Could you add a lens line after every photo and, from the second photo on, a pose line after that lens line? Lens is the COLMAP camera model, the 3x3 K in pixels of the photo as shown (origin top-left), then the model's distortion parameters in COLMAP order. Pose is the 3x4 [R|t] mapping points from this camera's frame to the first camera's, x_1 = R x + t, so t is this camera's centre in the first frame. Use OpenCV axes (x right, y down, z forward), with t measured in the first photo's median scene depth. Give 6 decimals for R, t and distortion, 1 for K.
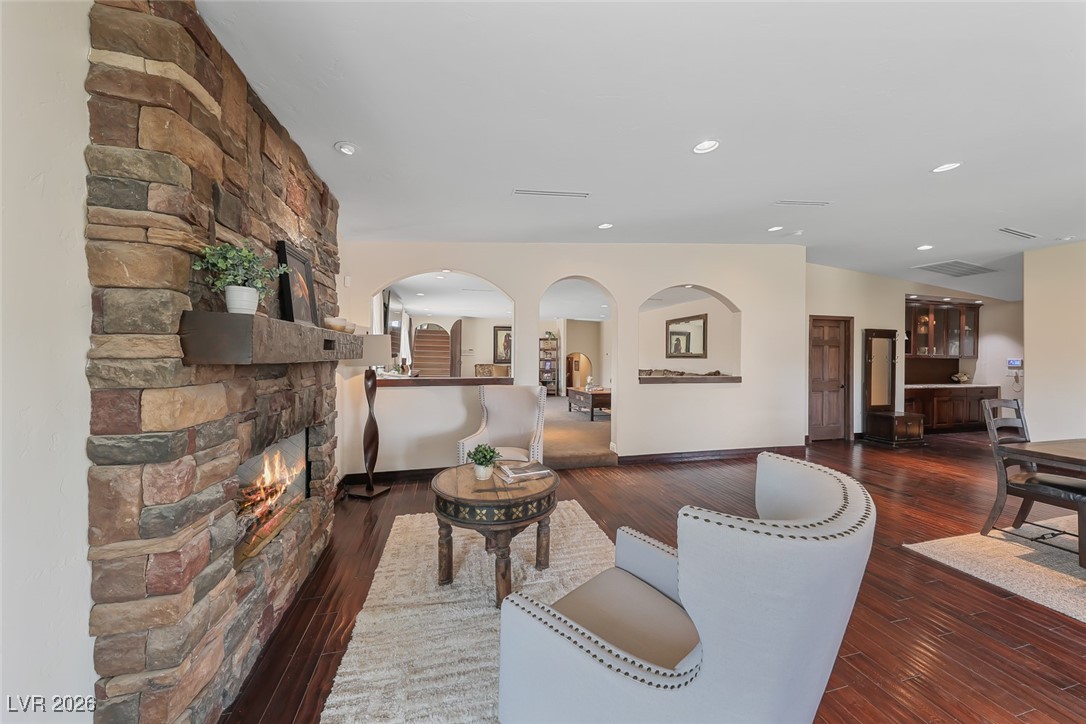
lens RADIAL K [[375.9, 0, 564.1], [0, 375.9, 358.1], [0, 0, 1]] dist [0.003882, -0.003057]
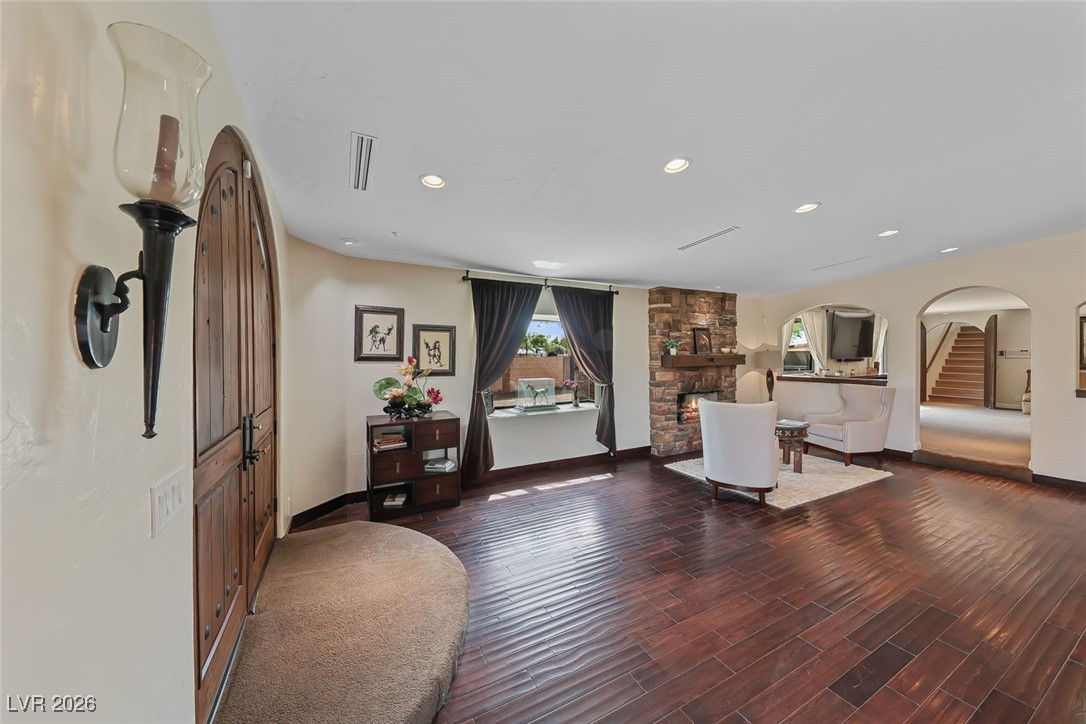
lens RADIAL K [[375.9, 0, 543.6], [0, 375.9, 356.2], [0, 0, 1]] dist [0.003882, -0.003057]
pose [[0.192852, -0.006106, -0.981209, 2.019651], [0.002881, 0.999980, -0.005657, -0.056496], [0.981224, -0.001736, 0.192866, -0.815920]]
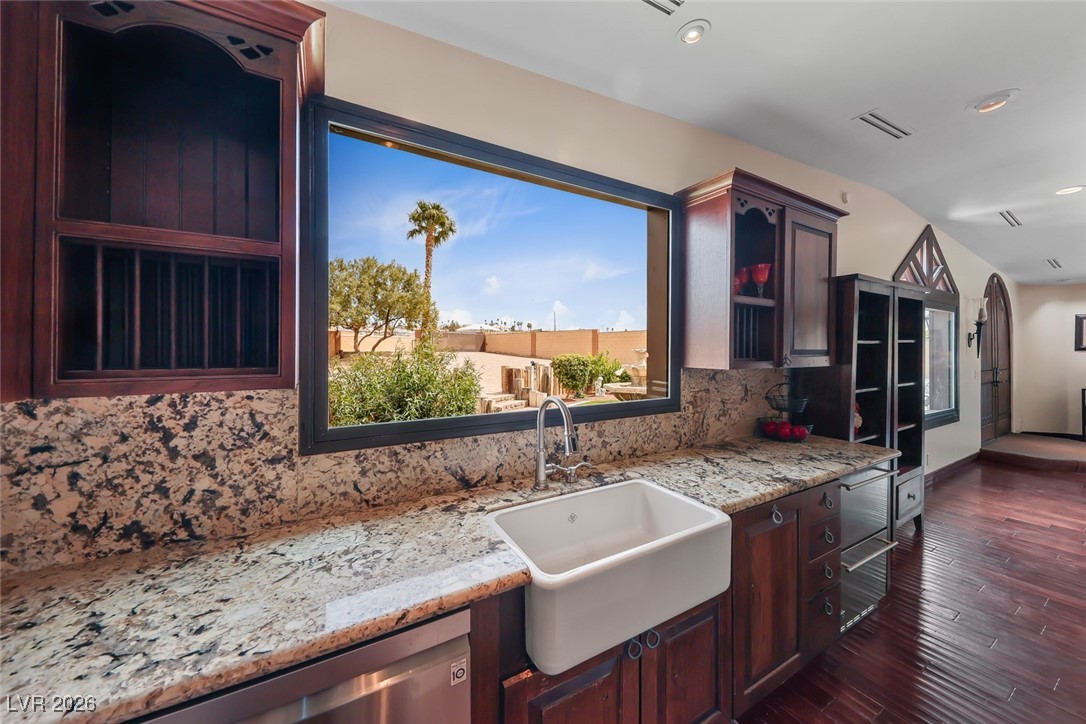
lens RADIAL K [[375.9, 0, 542.6], [0, 375.9, 350.4], [0, 0, 1]] dist [0.003882, -0.003057]
pose [[-0.973658, -0.008791, -0.227846, 4.882115], [-0.007860, 0.999957, -0.004995, 0.003982], [0.227880, -0.003073, -0.973684, 0.600194]]
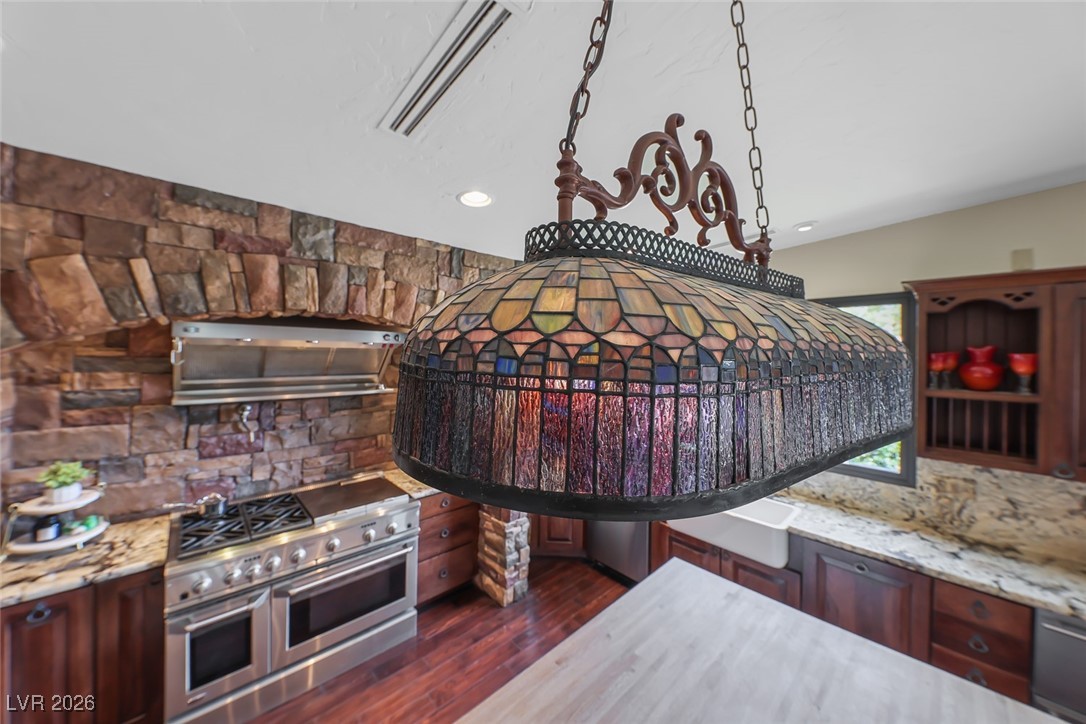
lens RADIAL K [[375.9, 0, 537.8], [0, 375.9, 350.9], [0, 0, 1]] dist [0.003882, -0.003057]
pose [[-0.432660, -0.012960, 0.901464, 3.701805], [-0.015648, 0.999854, 0.006864, -0.247709], [-0.901421, -0.011136, -0.432800, 1.203786]]
